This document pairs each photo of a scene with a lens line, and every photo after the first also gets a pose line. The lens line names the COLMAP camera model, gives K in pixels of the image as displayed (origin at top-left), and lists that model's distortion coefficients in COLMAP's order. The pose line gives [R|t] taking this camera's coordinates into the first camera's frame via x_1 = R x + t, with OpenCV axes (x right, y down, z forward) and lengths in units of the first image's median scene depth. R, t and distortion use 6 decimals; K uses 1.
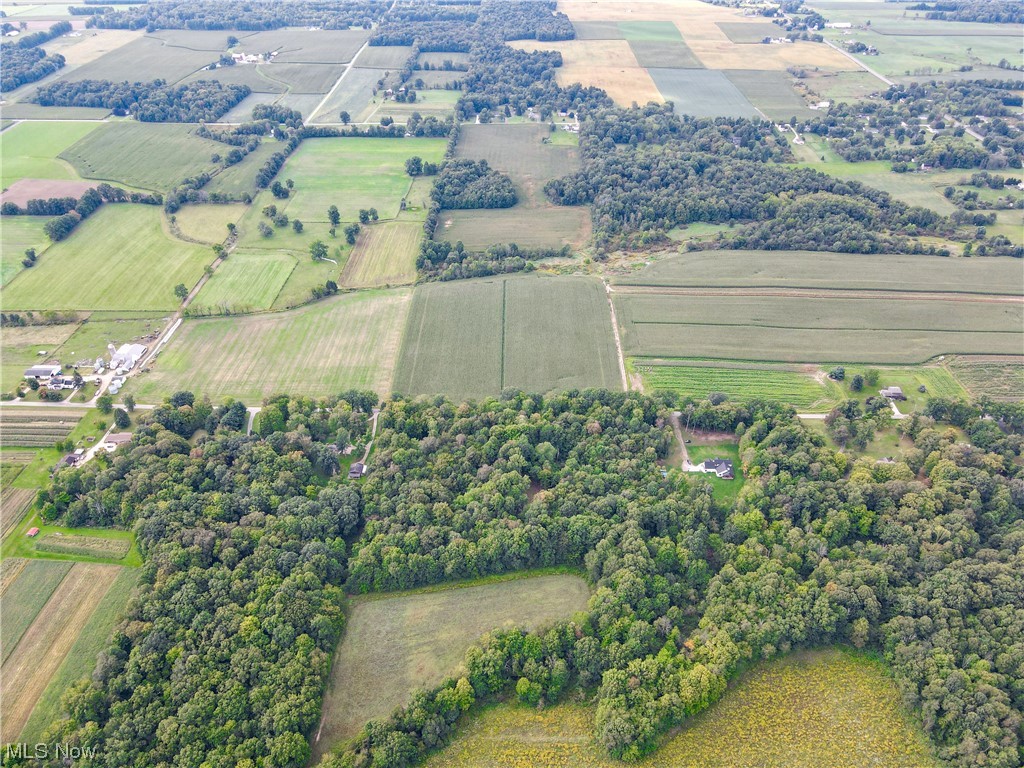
lens RADIAL K [[737.7, 0, 503.2], [0, 737.7, 388.5], [0, 0, 1]] dist [0.009451, 0.002846]
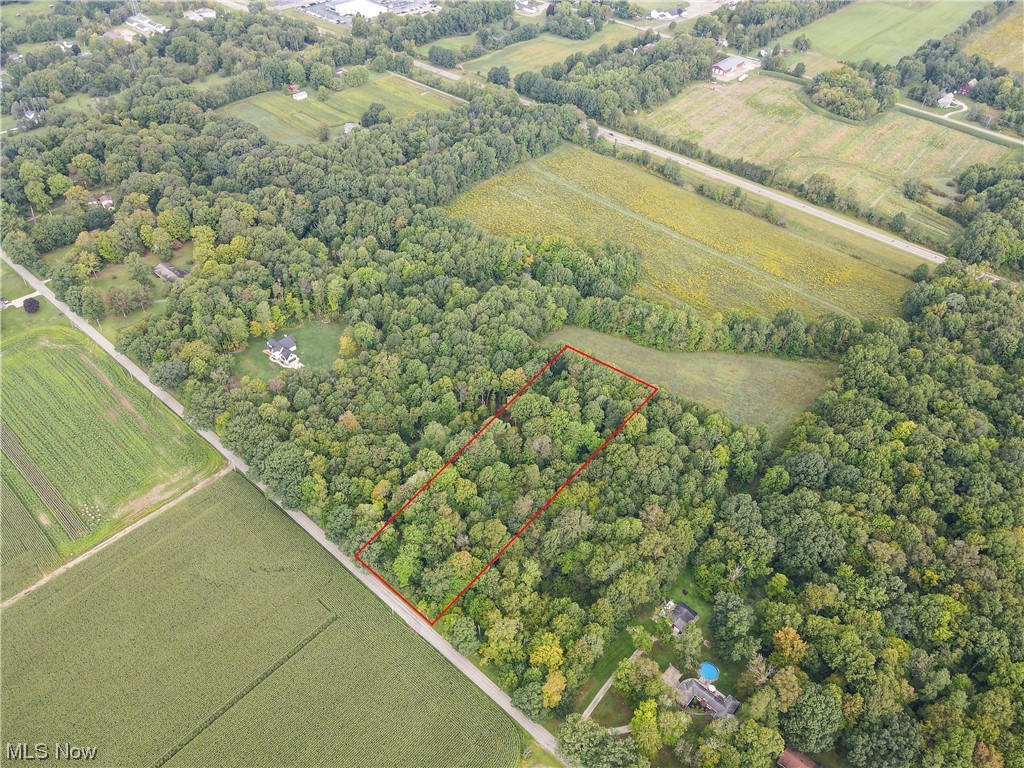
lens RADIAL K [[737.7, 0, 503.2], [0, 737.7, 388.5], [0, 0, 1]] dist [0.009451, 0.002846]
pose [[-0.757702, -0.449698, 0.472926, -0.314982], [0.366960, 0.305669, 0.878582, -0.546424], [-0.539656, 0.839248, -0.066585, 1.060772]]
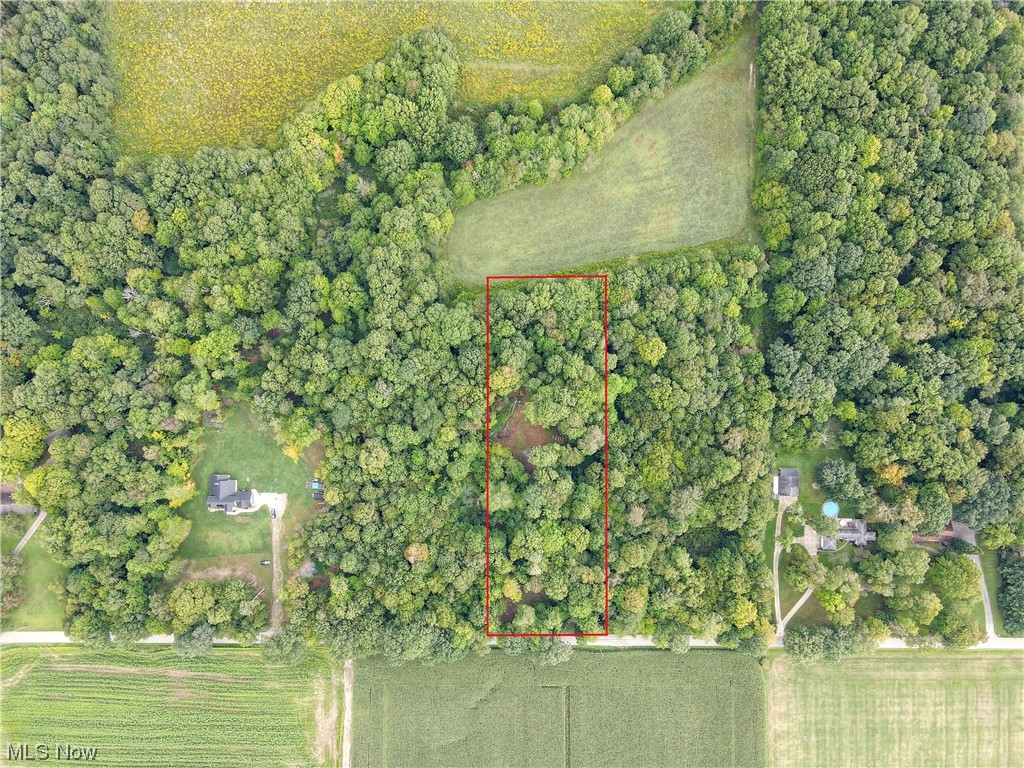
lens RADIAL K [[737.7, 0, 503.2], [0, 737.7, 388.5], [0, 0, 1]] dist [0.009451, 0.002846]
pose [[-0.999879, 0.014167, -0.006369, 0.061005], [-0.013326, -0.571675, 0.820372, -0.413431], [0.007982, 0.820358, 0.571795, 0.611170]]
